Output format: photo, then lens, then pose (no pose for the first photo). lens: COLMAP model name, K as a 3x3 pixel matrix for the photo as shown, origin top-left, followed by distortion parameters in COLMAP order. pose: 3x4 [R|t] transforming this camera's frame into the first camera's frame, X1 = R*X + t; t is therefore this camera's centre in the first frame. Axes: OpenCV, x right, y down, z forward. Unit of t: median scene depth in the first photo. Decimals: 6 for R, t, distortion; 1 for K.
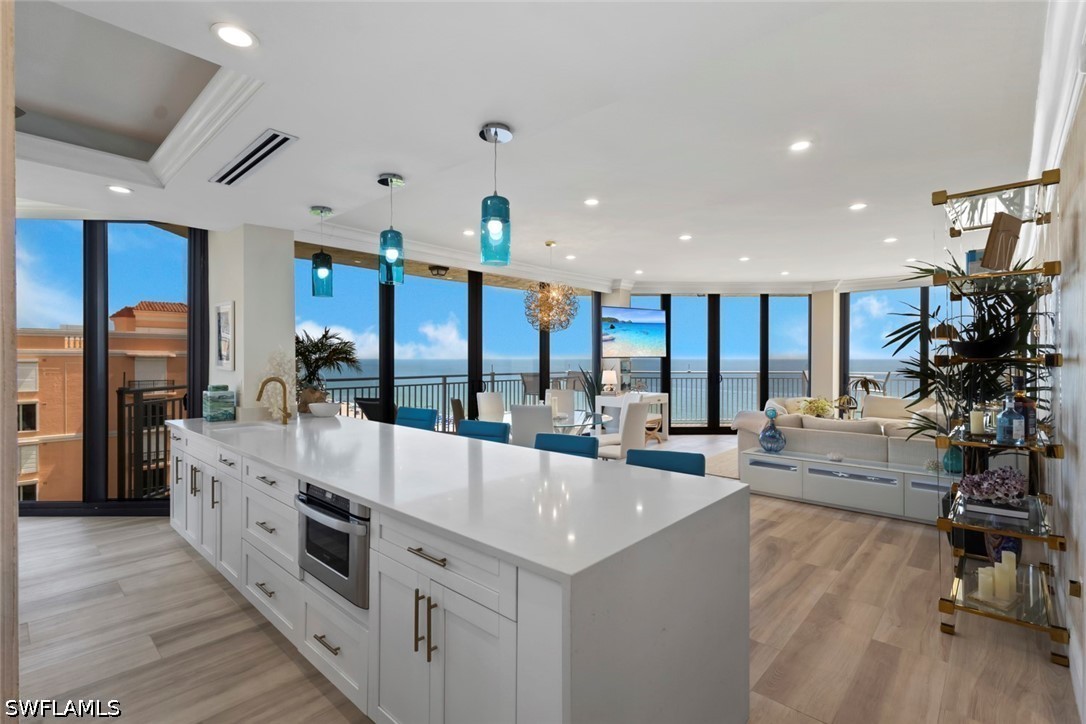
lens RADIAL K [[498.4, 0, 543.0], [0, 498.4, 362.0], [0, 0, 1]] dist [0.001059, 0.000583]
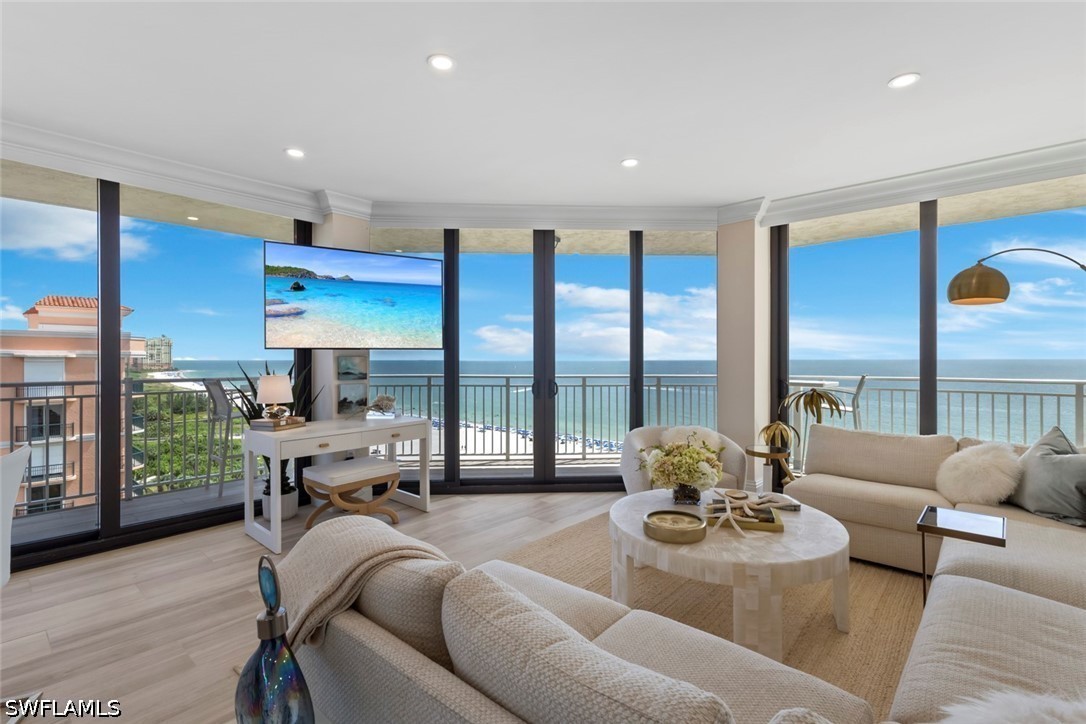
lens RADIAL K [[499.5, 0, 523.9], [0, 499.5, 360.9], [0, 0, 1]] dist [0.000316, 0.000090]
pose [[0.999982, -0.003074, -0.005101, 0.486102], [0.003069, 0.999995, -0.001169, 0.005799], [0.005104, 0.001153, 0.999986, 0.676098]]
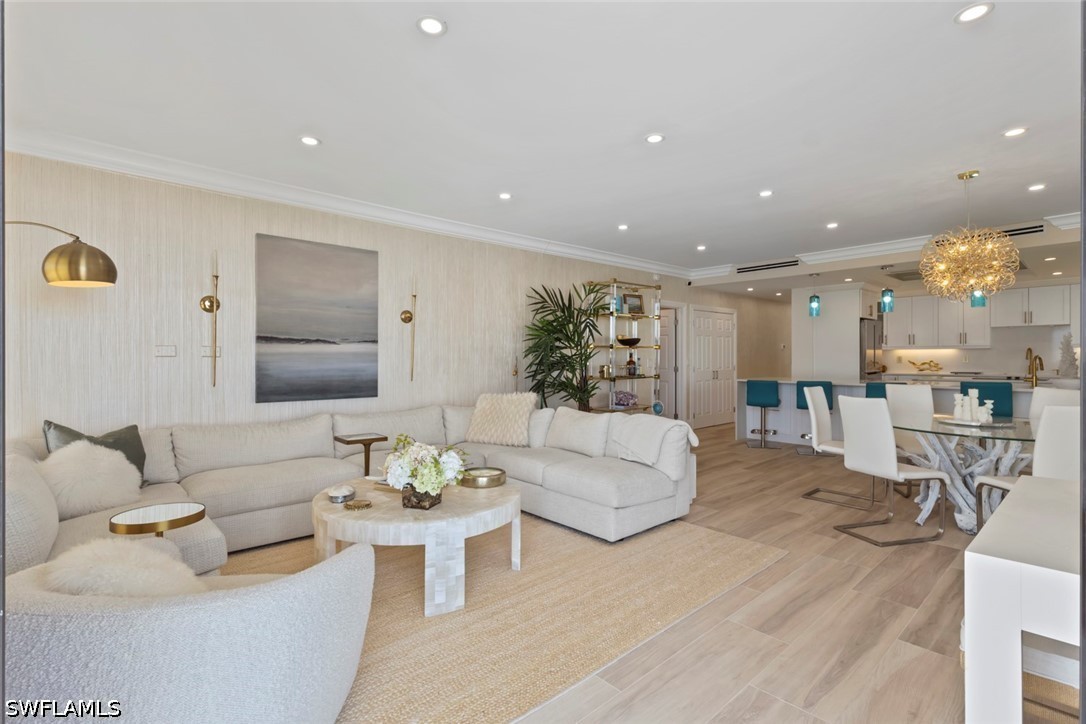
lens RADIAL K [[505.0, 0, 540.2], [0, 505.0, 354.6], [0, 0, 1]] dist [-0.000096, 0.000356]
pose [[-0.994382, 0.001366, 0.105843, 0.486725], [0.001641, 0.999995, 0.002512, 0.009143], [-0.105839, 0.002672, -0.994380, 1.603494]]
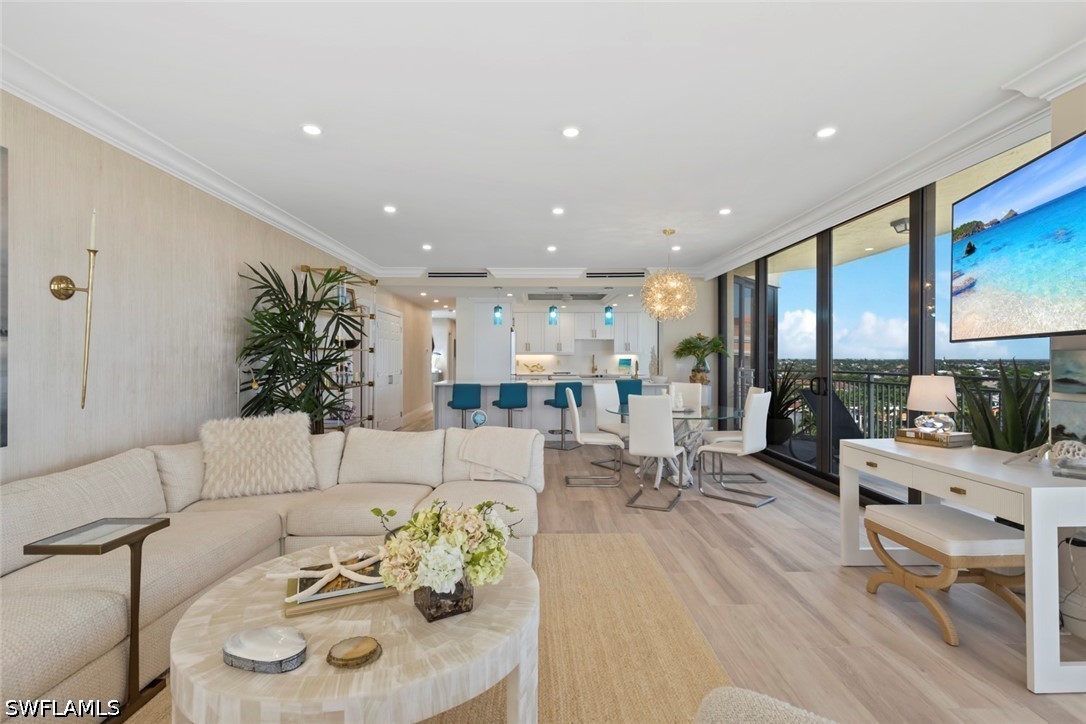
lens RADIAL K [[505.0, 0, 540.2], [0, 505.0, 354.6], [0, 0, 1]] dist [-0.000096, 0.000356]
pose [[-0.729854, -0.006534, -0.683572, 0.793225], [-0.004980, 0.999979, -0.004241, 0.006494], [0.683585, 0.000308, -0.729870, 1.404177]]
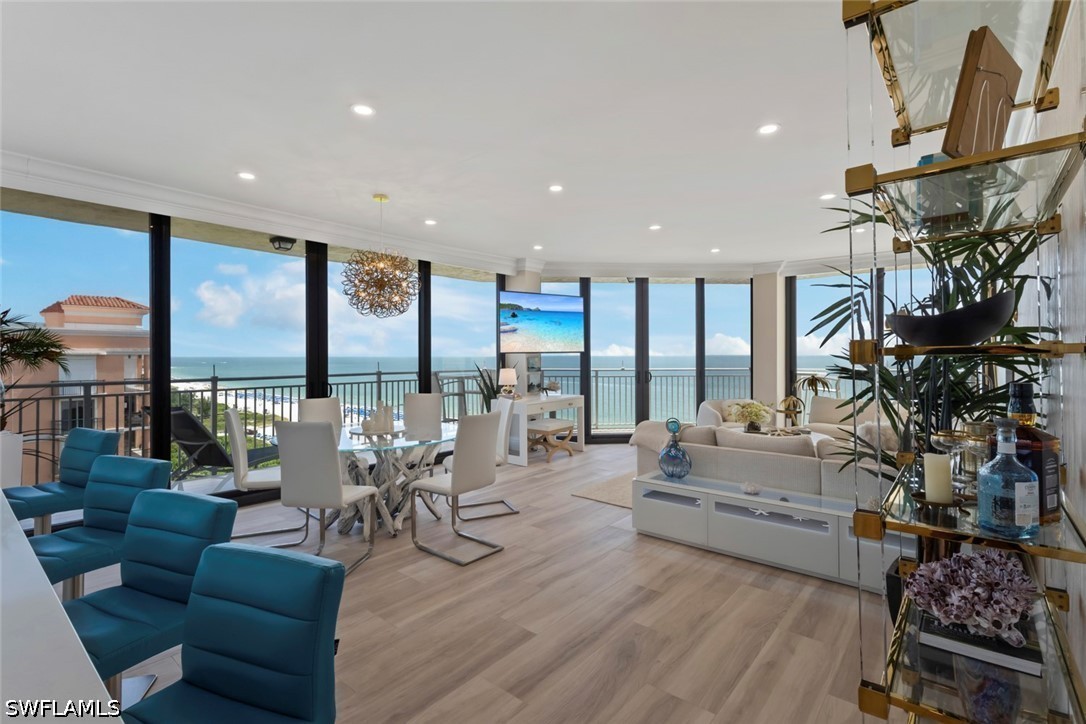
lens RADIAL K [[505.0, 0, 540.2], [0, 505.0, 354.6], [0, 0, 1]] dist [-0.000096, 0.000356]
pose [[0.998876, -0.003912, 0.047235, 0.190126], [0.004290, 0.999960, -0.007907, 0.001411], [-0.047202, 0.008101, 0.998853, 0.217175]]
